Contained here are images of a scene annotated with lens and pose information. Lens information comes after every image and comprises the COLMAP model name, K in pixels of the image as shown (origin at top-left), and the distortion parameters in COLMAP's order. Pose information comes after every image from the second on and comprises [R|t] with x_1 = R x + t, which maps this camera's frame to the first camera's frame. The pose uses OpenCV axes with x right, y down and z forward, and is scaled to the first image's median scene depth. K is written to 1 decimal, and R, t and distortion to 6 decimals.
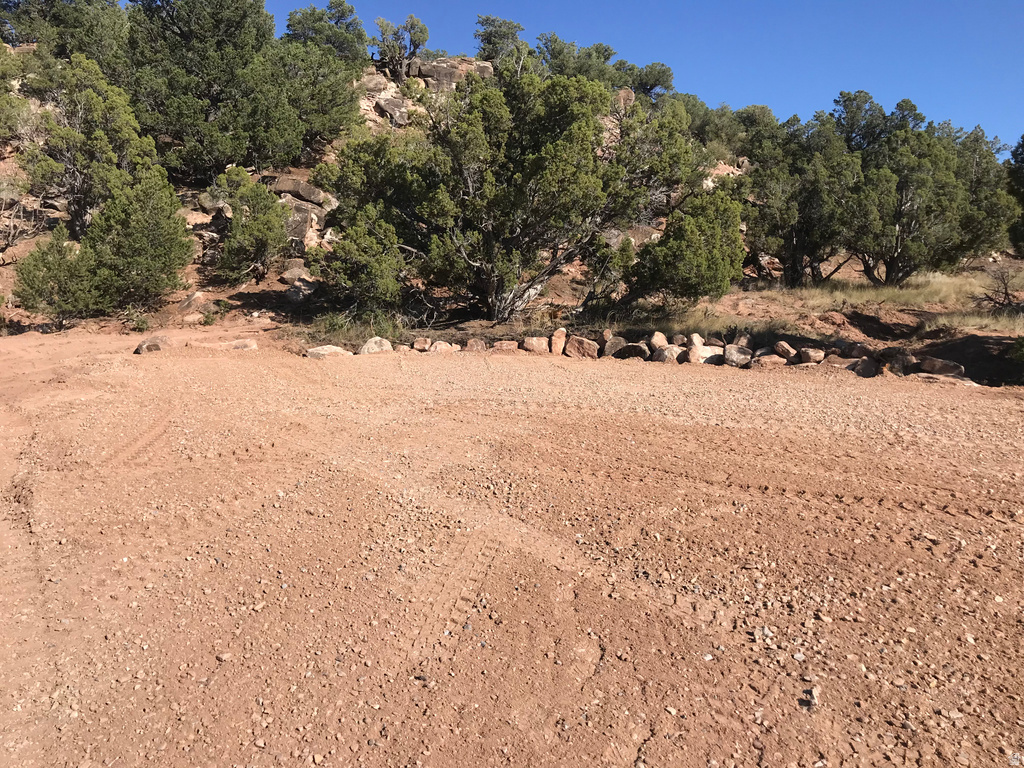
lens RADIAL K [[832.2, 0, 515.1], [0, 832.2, 376.5], [0, 0, 1]] dist [-0.001901, 0.012449]
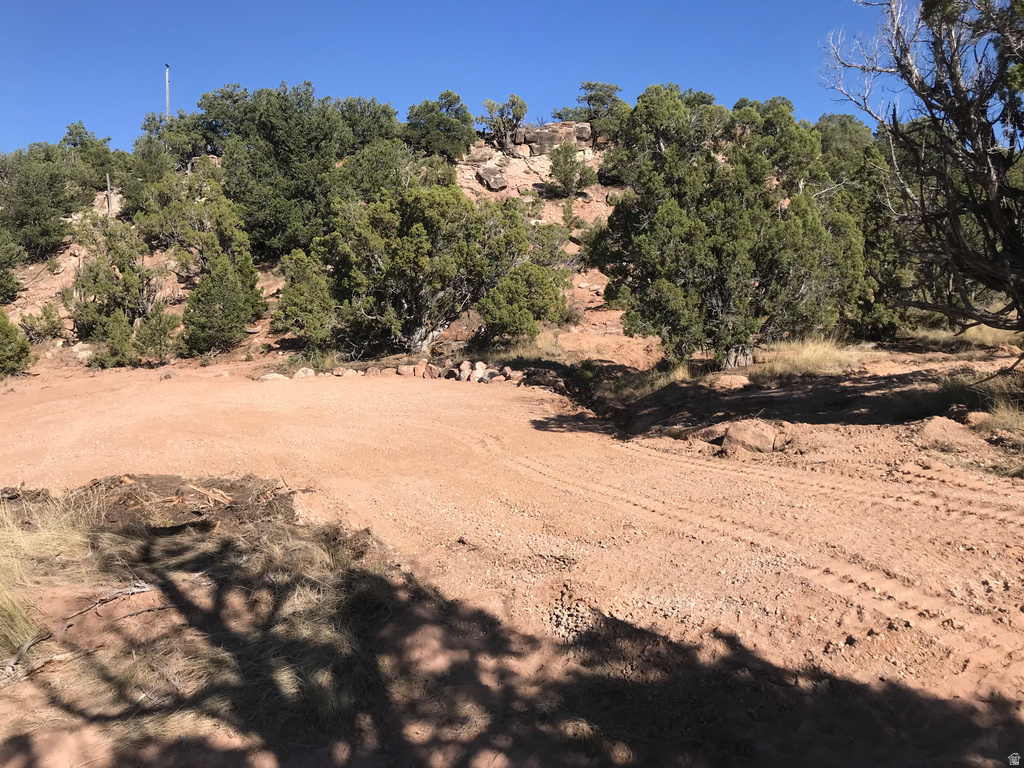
lens RADIAL K [[832.2, 0, 508.6], [0, 832.2, 390.2], [0, 0, 1]] dist [-0.001901, 0.012449]
pose [[0.953739, -0.011096, -0.300432, 0.238437], [0.006446, 0.999844, -0.016465, 0.008490], [0.300568, 0.013767, 0.953661, -0.137934]]
